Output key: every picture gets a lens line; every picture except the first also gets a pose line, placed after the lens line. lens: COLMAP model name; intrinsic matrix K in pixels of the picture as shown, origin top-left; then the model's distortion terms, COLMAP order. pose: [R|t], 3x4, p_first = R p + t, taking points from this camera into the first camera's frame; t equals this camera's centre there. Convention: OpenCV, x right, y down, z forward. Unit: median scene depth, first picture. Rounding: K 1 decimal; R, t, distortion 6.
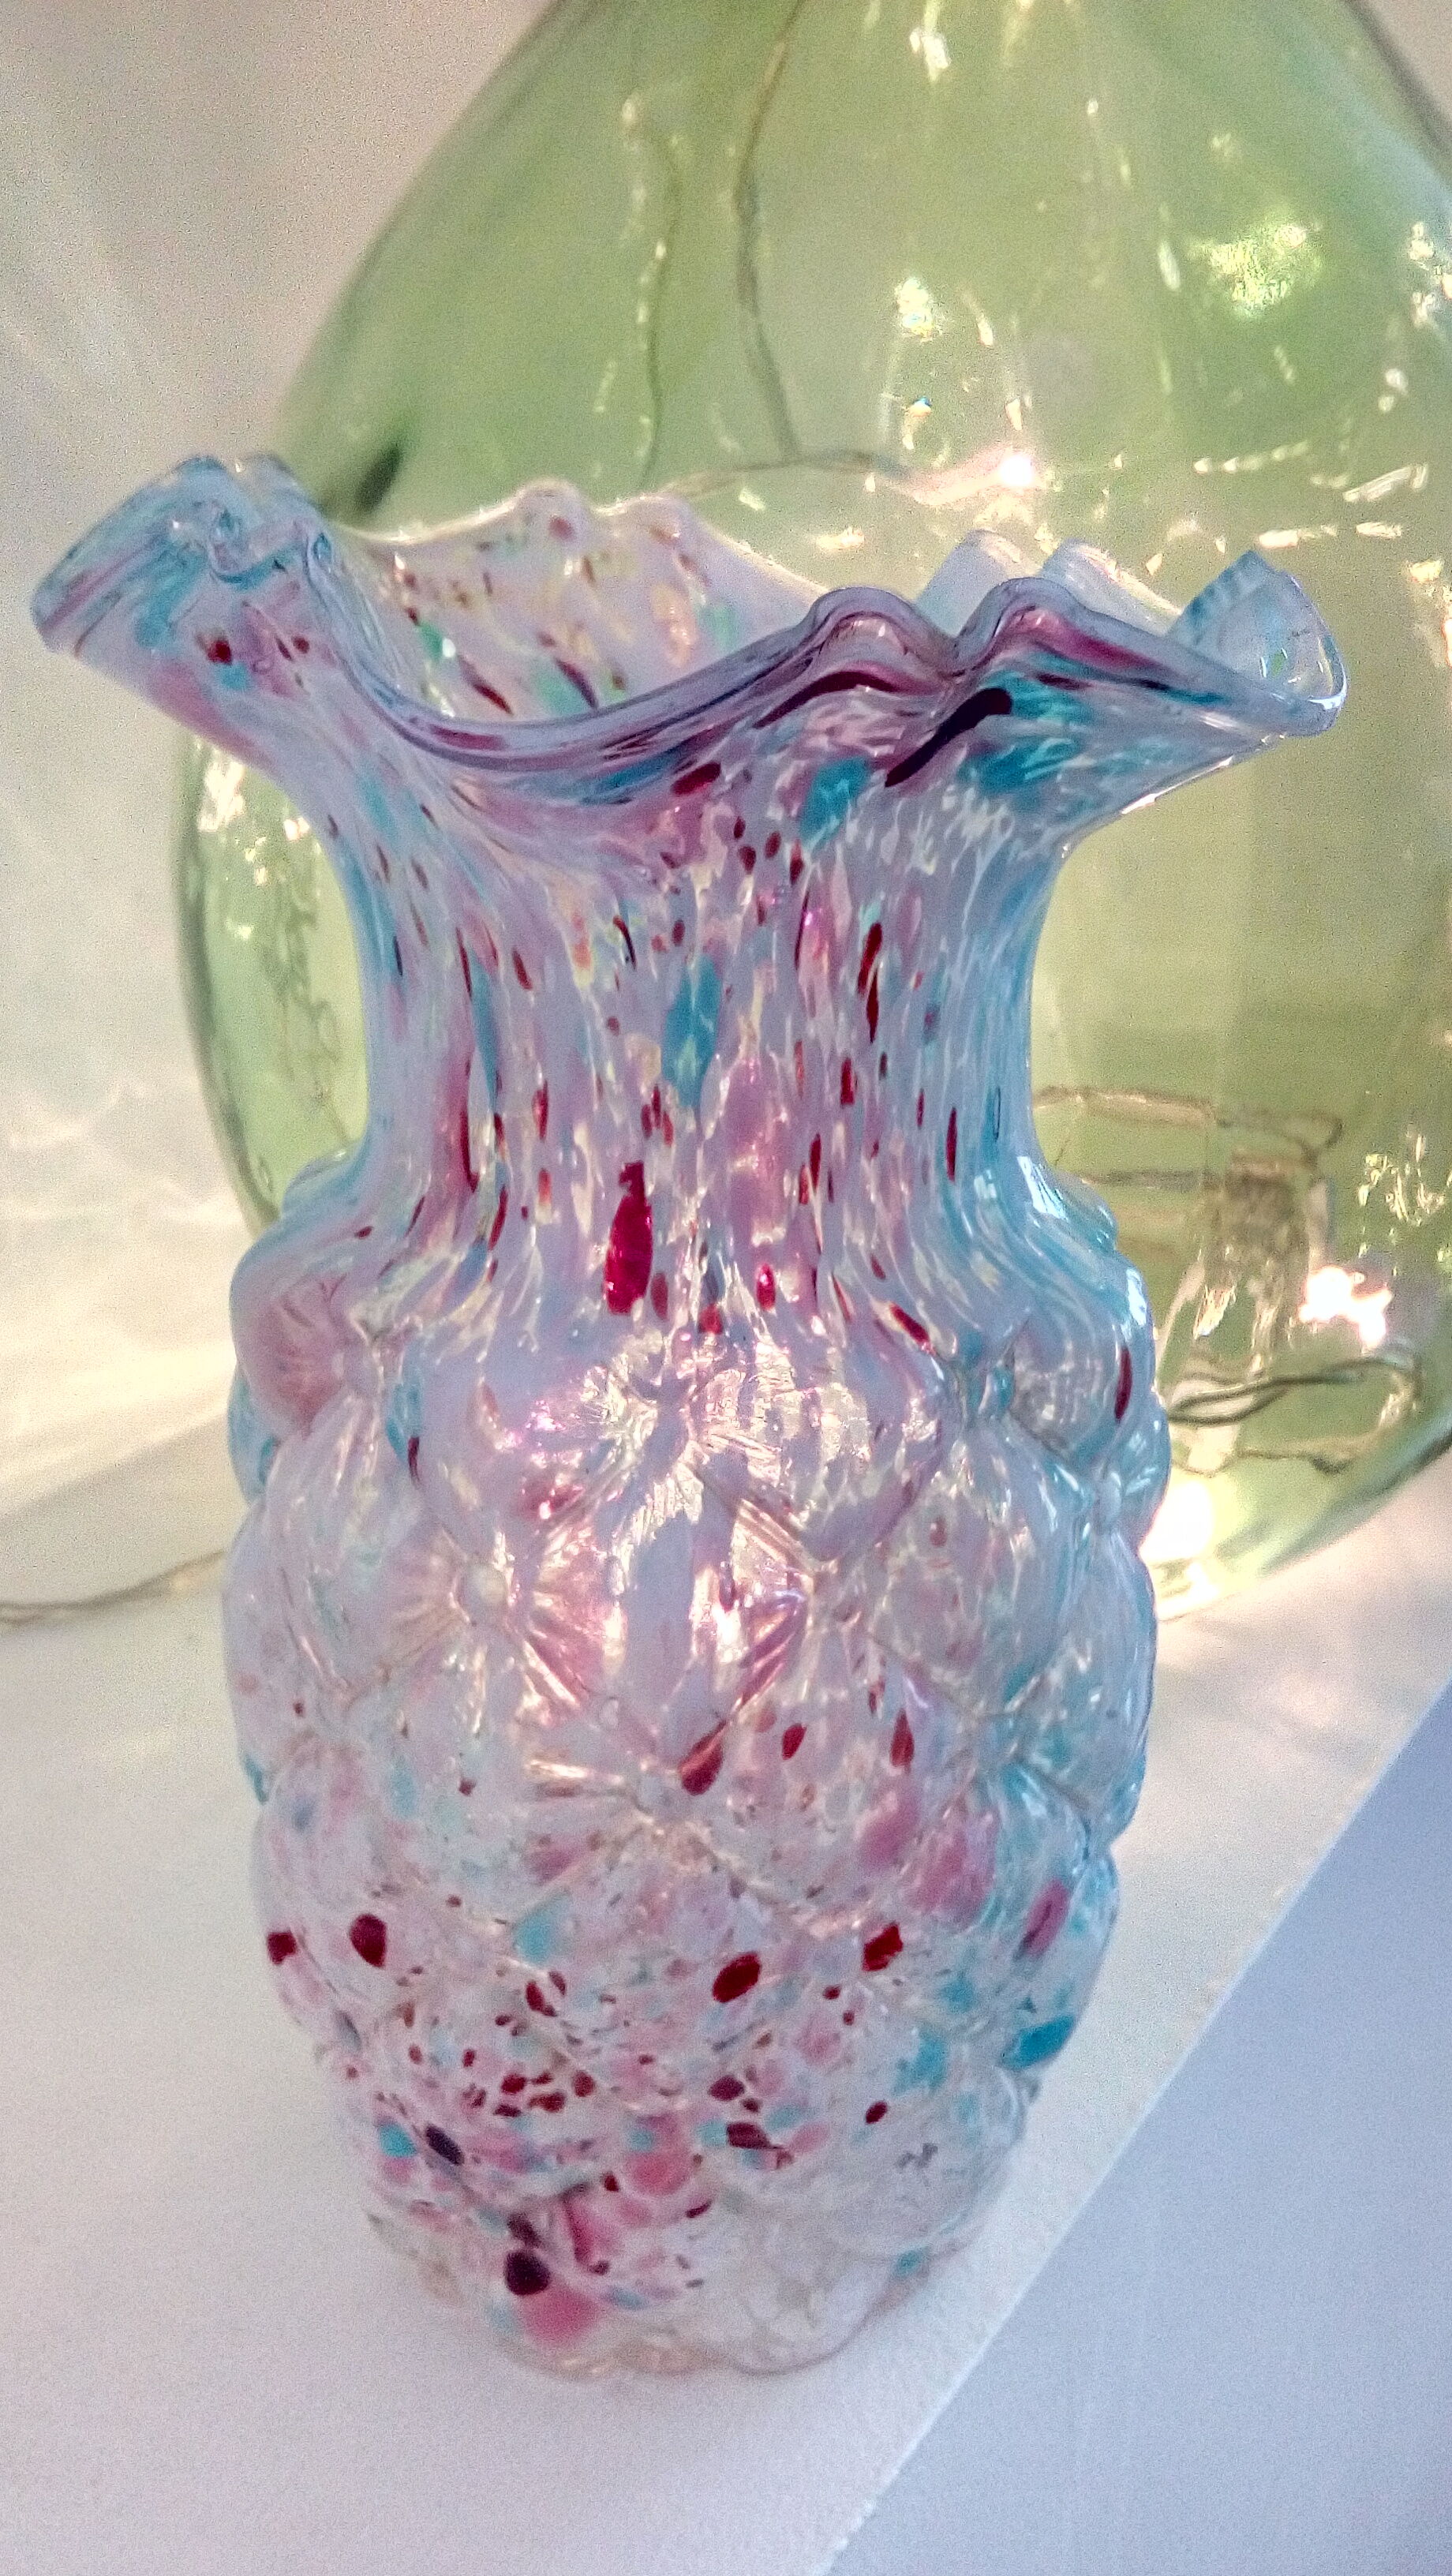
lens RADIAL K [[1999.5, 0, 716.5], [0, 1999.5, 1317.5], [0, 0, 1]] dist [0.063817, -0.024375]
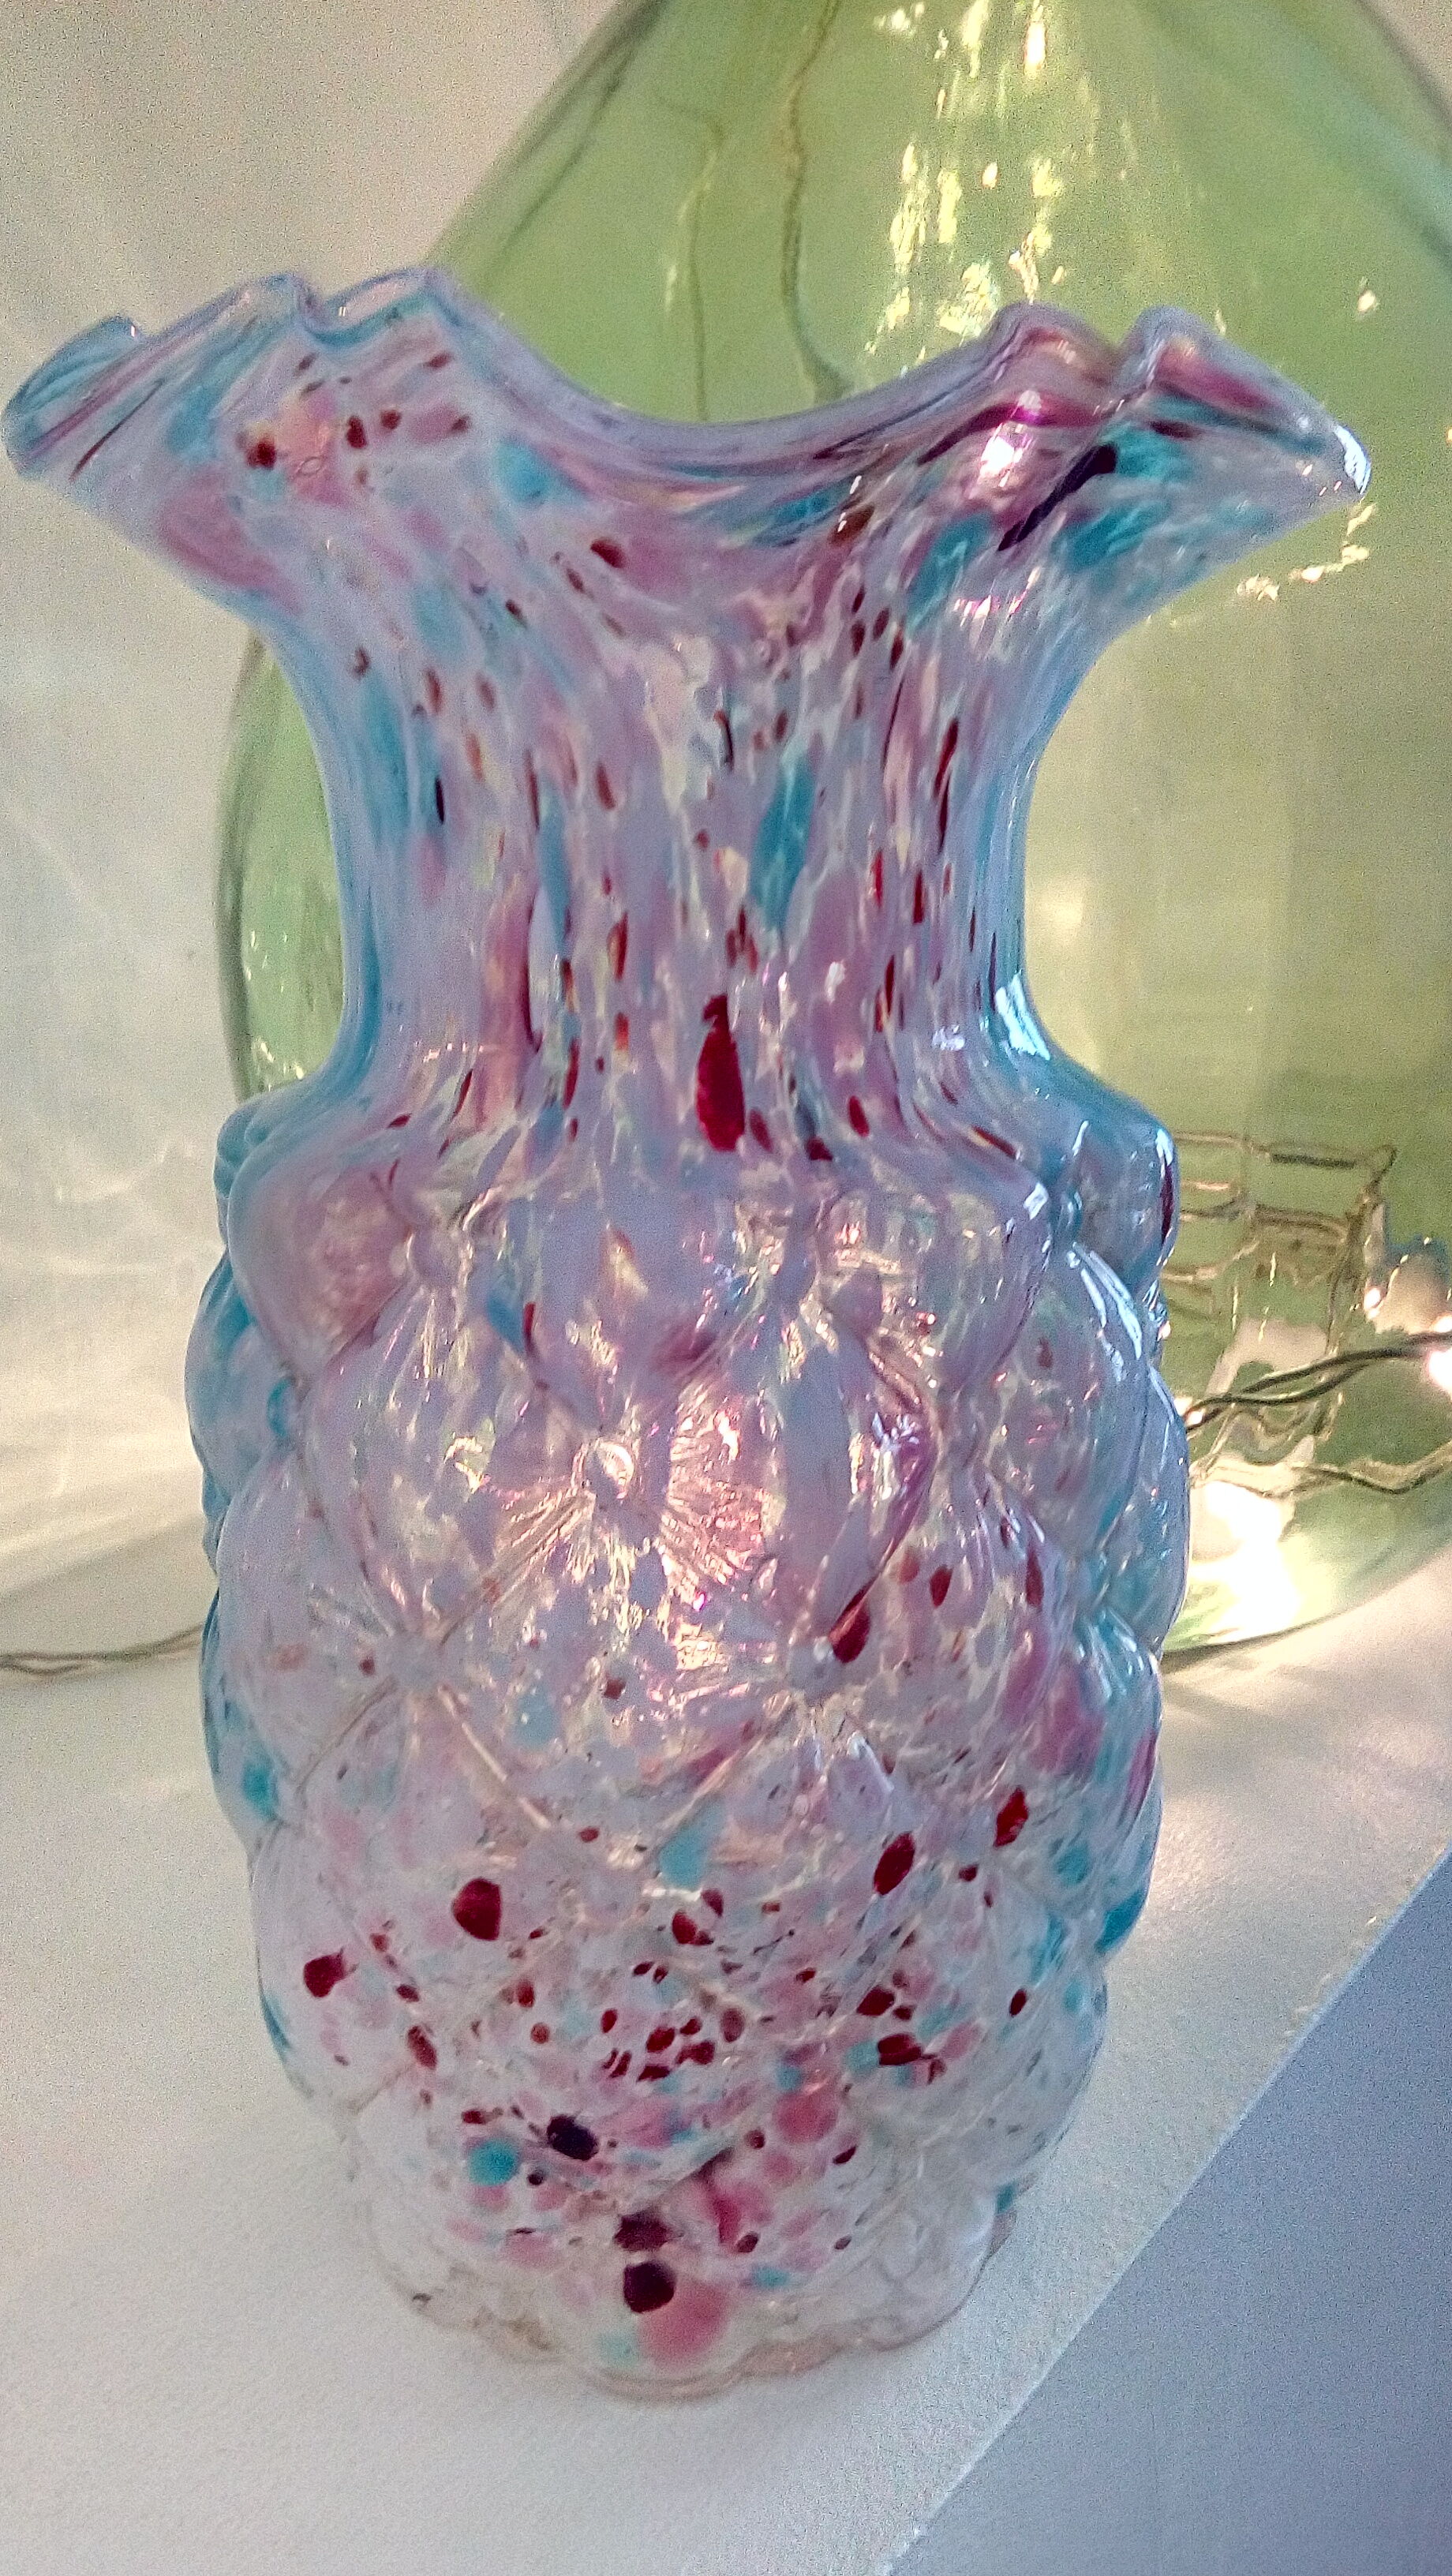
lens RADIAL K [[1999.5, 0, 703.7], [0, 1999.5, 1312.7], [0, 0, 1]] dist [0.063817, -0.024375]
pose [[0.961526, -0.109410, 0.251985, -0.299494], [0.134083, 0.987499, -0.082868, 0.147989], [-0.239769, 0.113467, 0.964176, 0.093039]]
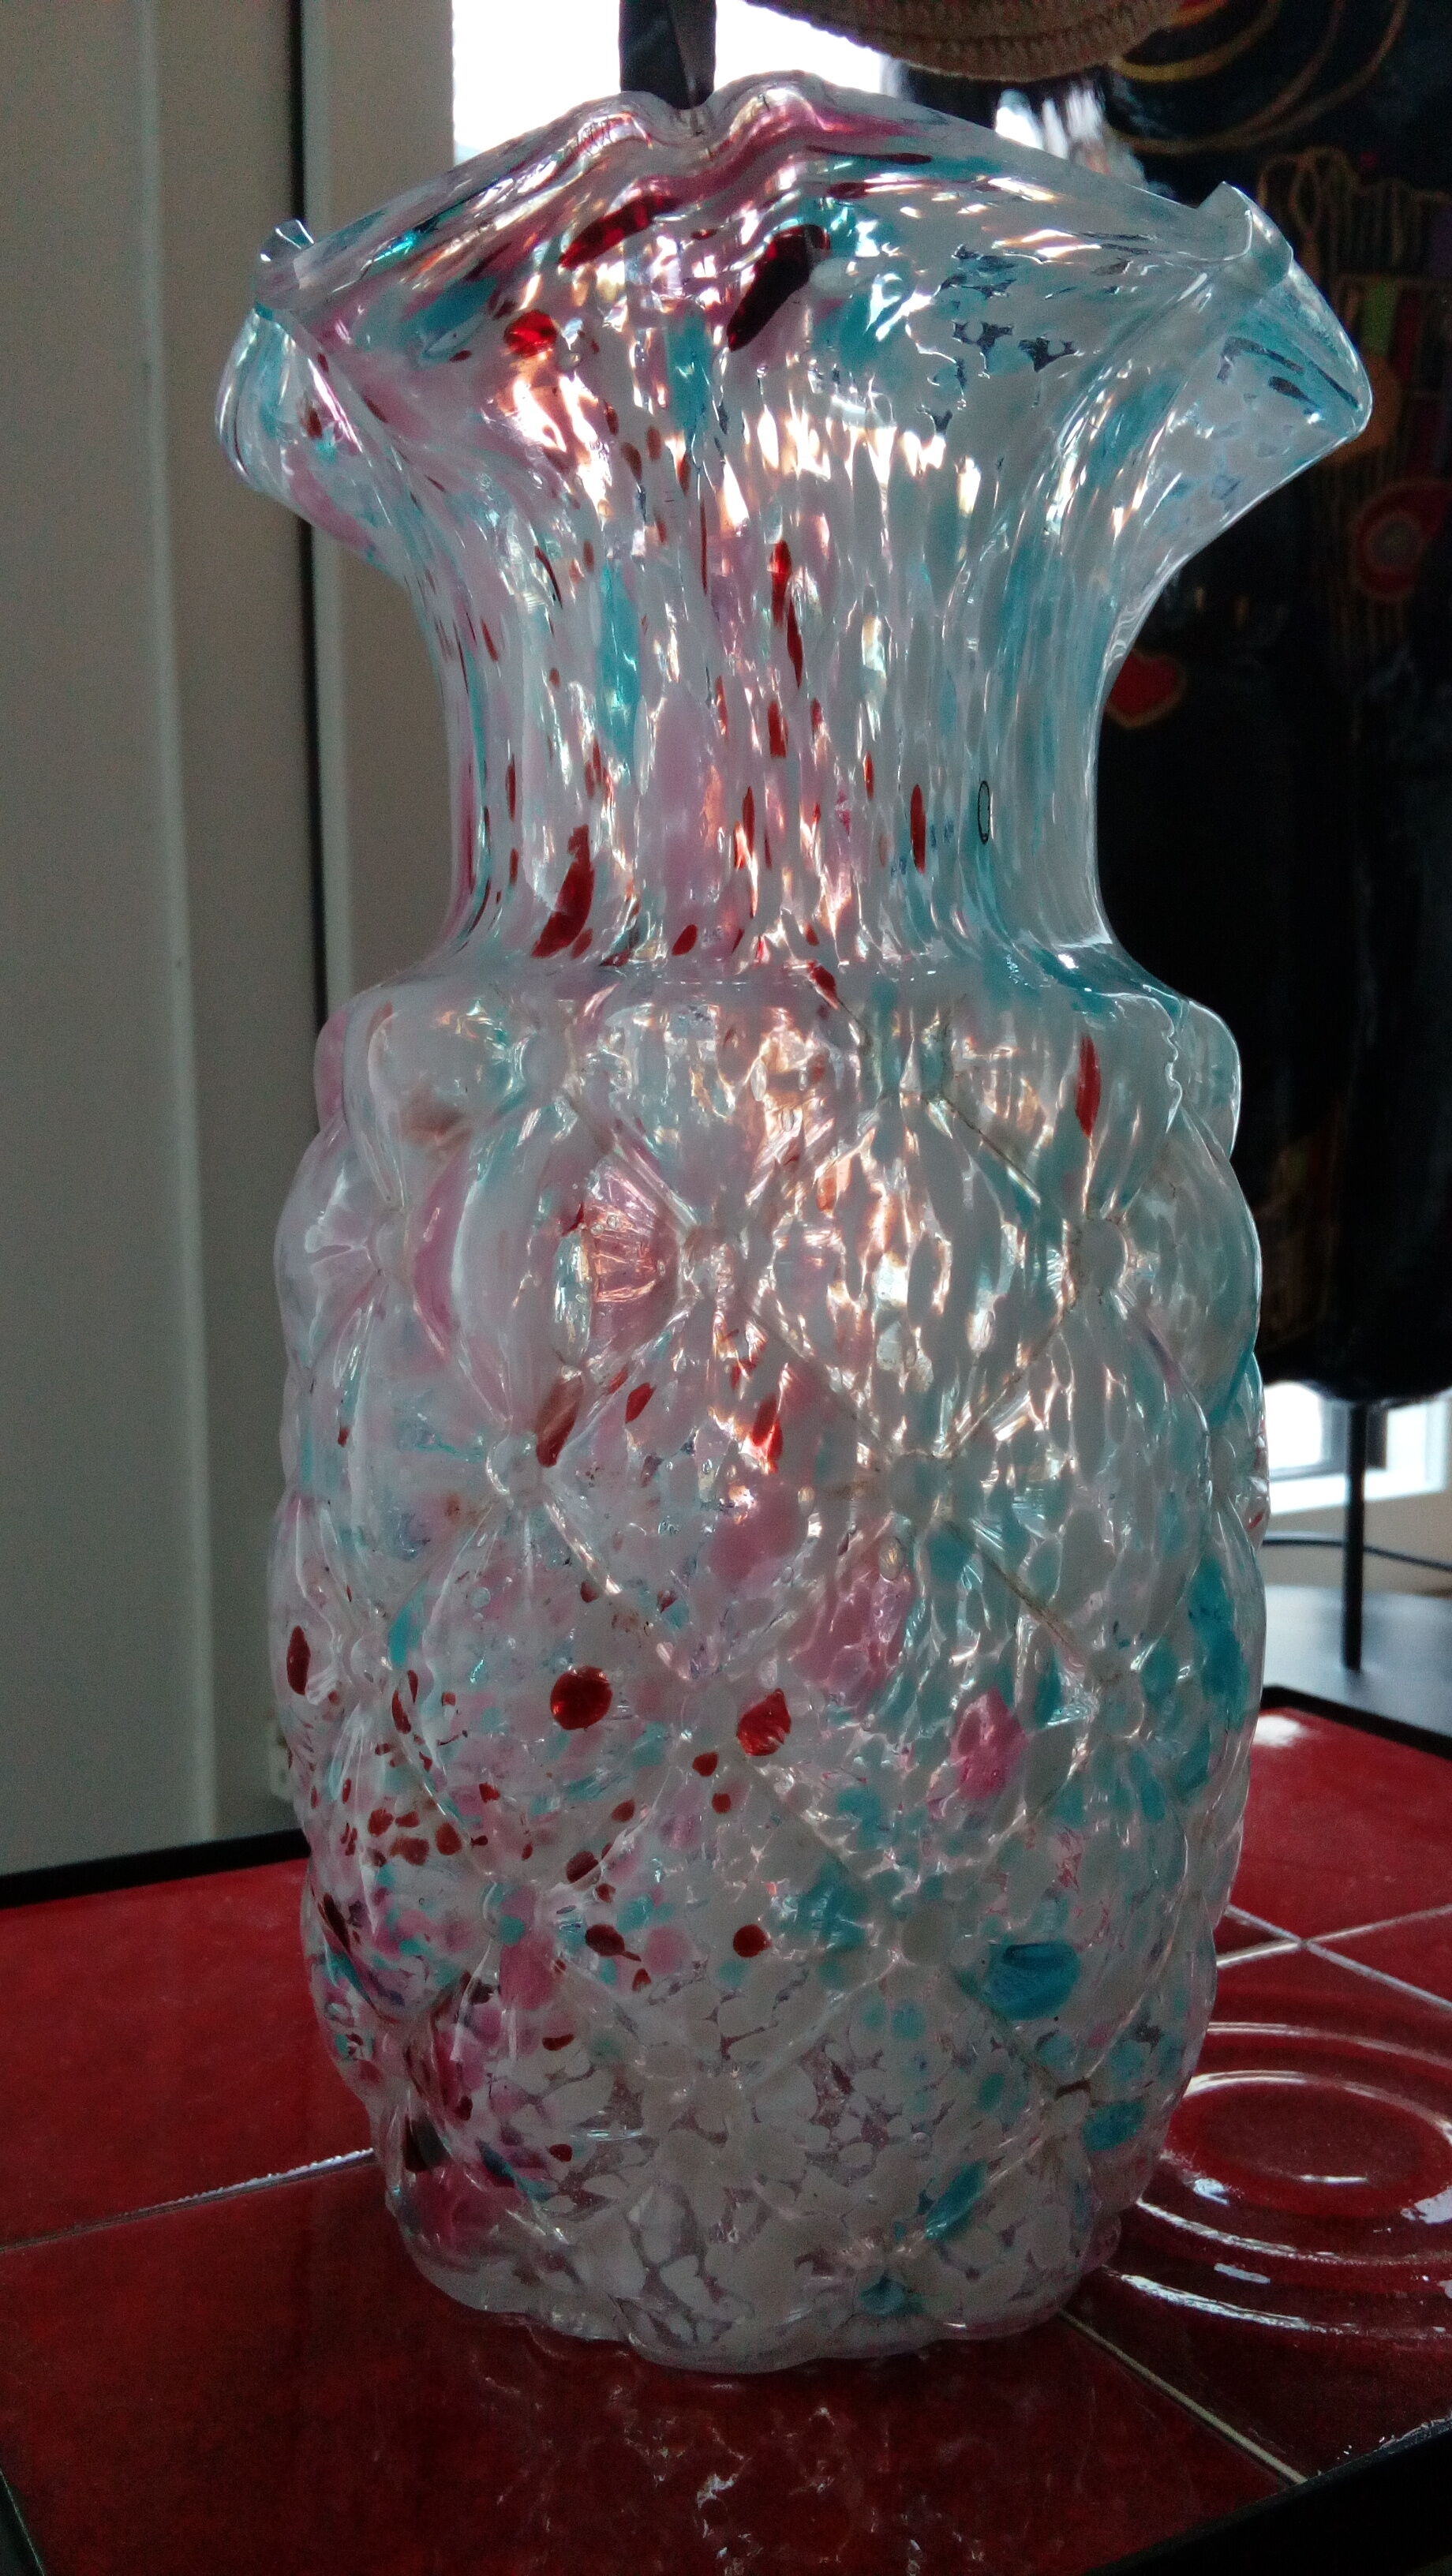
lens RADIAL K [[1999.5, 0, 714.5], [0, 1999.5, 1341.1], [0, 0, 1]] dist [0.063817, -0.024375]
pose [[0.890300, 0.031483, -0.454285, 0.485881], [-0.173926, 0.945484, -0.275334, 0.435170], [0.420851, 0.324142, 0.847241, 0.235802]]
